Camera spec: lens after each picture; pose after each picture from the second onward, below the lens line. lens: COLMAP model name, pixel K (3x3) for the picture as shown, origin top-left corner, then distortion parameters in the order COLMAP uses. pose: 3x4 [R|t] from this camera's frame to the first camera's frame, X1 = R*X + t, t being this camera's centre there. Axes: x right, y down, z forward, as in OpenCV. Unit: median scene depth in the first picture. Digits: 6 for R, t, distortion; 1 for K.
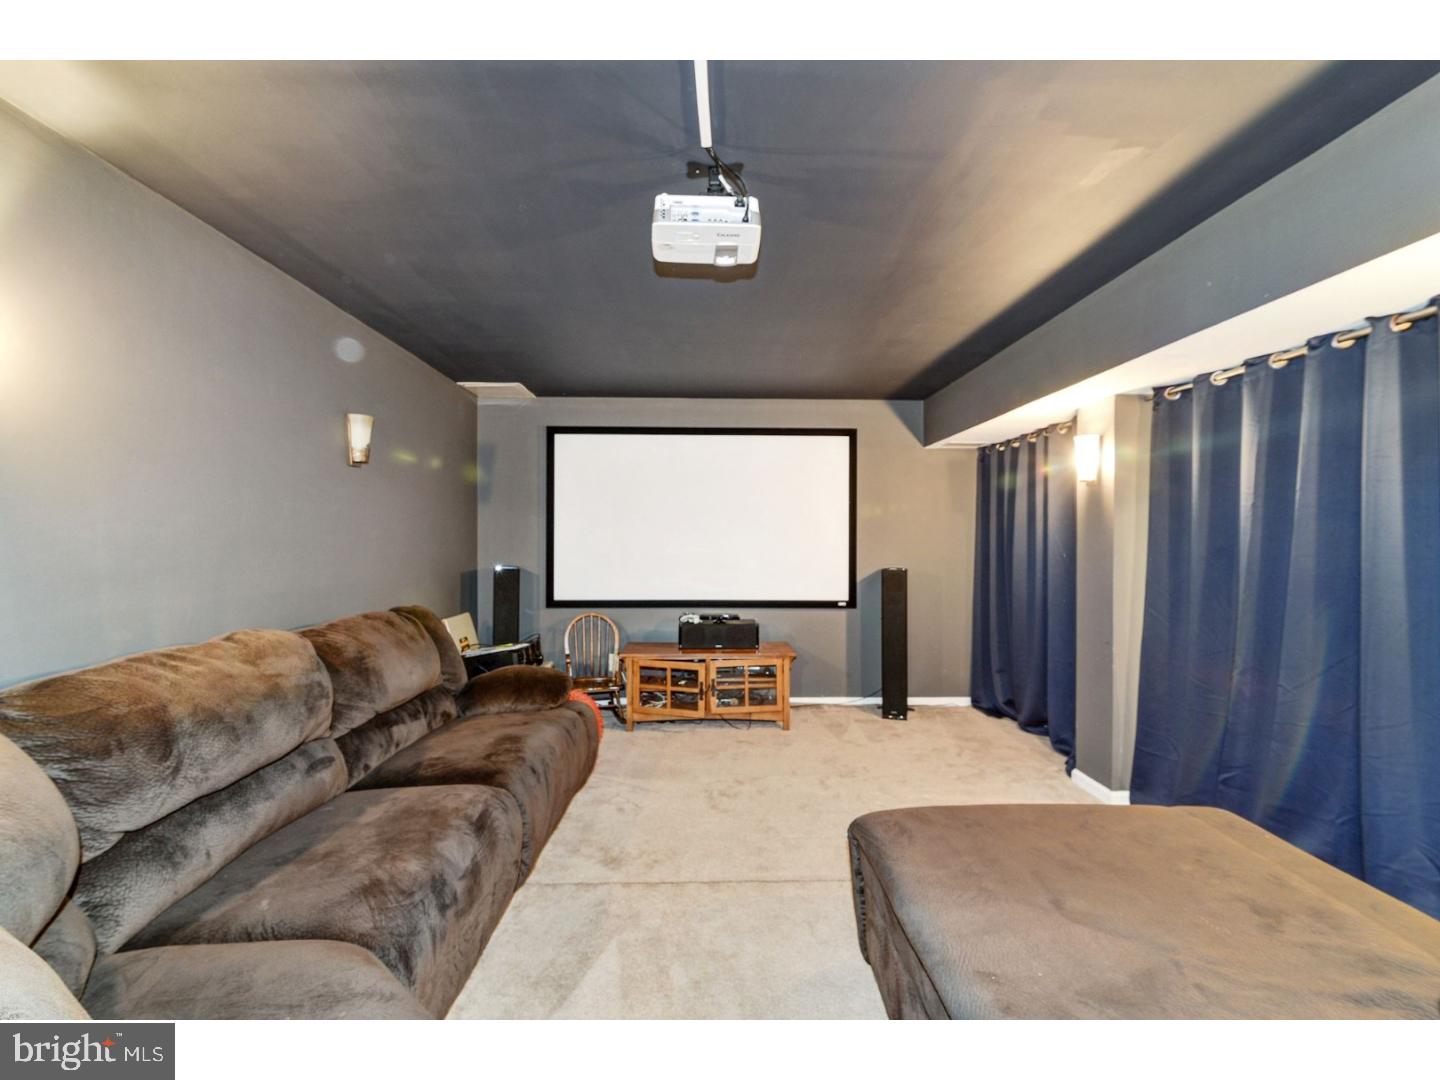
lens RADIAL K [[652.2, 0, 720.5], [0, 652.2, 542.4], [0, 0, 1]] dist [-0.008611, 0.001467]
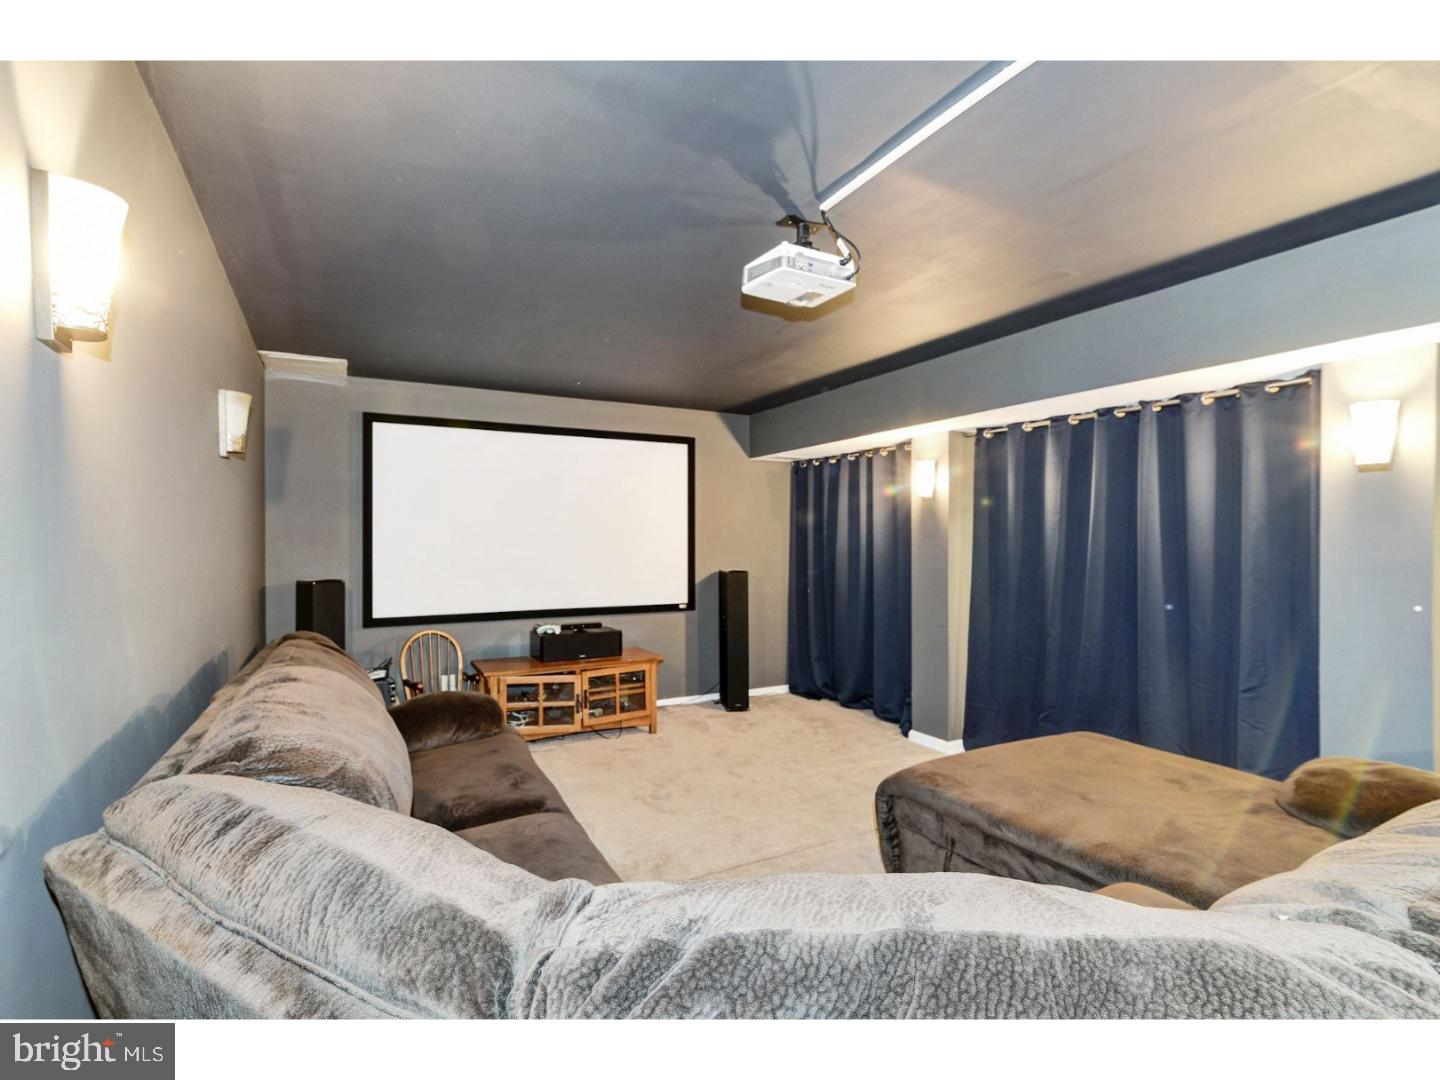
lens RADIAL K [[689.1, 0, 723.0], [0, 689.1, 540.8], [0, 0, 1]] dist [-0.007908, -0.000731]
pose [[0.891552, -0.004860, 0.452892, -0.287869], [0.006554, 0.999976, -0.002172, -0.007826], [-0.452871, 0.004905, 0.891563, -0.002398]]
